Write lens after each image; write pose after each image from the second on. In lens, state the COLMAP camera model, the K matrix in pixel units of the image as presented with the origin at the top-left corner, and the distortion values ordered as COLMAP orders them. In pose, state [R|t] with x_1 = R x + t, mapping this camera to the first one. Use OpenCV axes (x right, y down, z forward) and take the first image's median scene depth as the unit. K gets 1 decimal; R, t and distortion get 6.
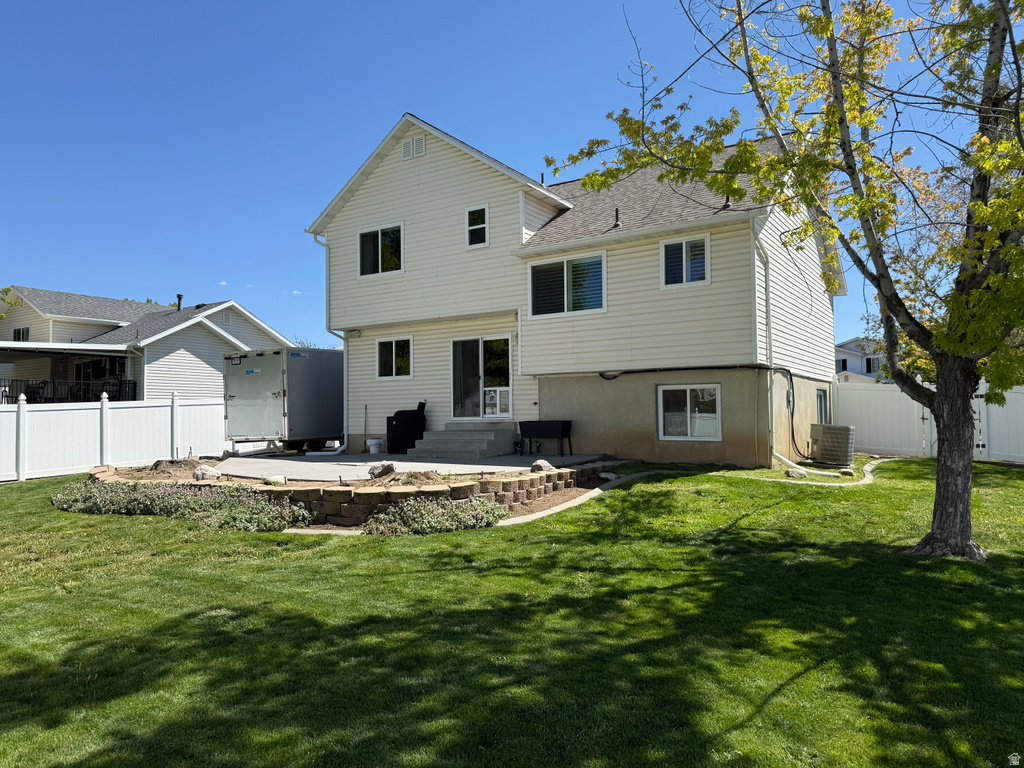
lens RADIAL K [[717.7, 0, 509.4], [0, 717.7, 383.8], [0, 0, 1]] dist [0.052731, -0.062490]
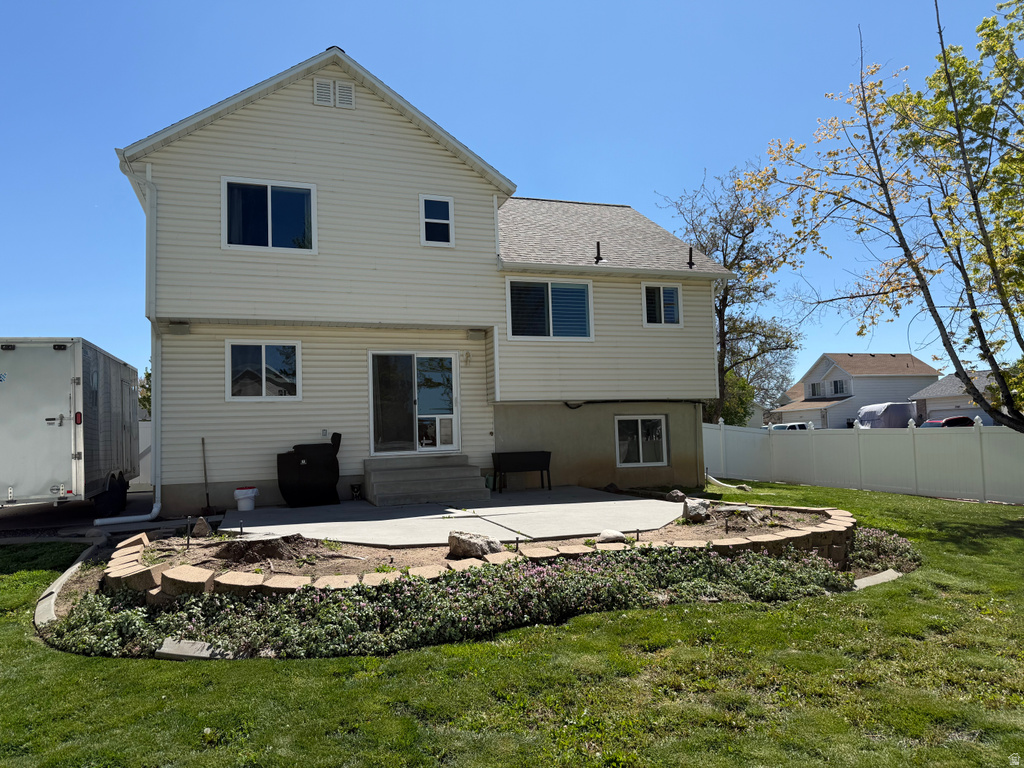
lens RADIAL K [[717.7, 0, 514.3], [0, 717.7, 390.6], [0, 0, 1]] dist [0.052731, -0.062490]
pose [[0.597995, 0.043788, 0.800303, -0.649824], [-0.014345, 0.998931, -0.043938, 0.012575], [-0.801371, 0.014794, 0.597984, 0.435374]]
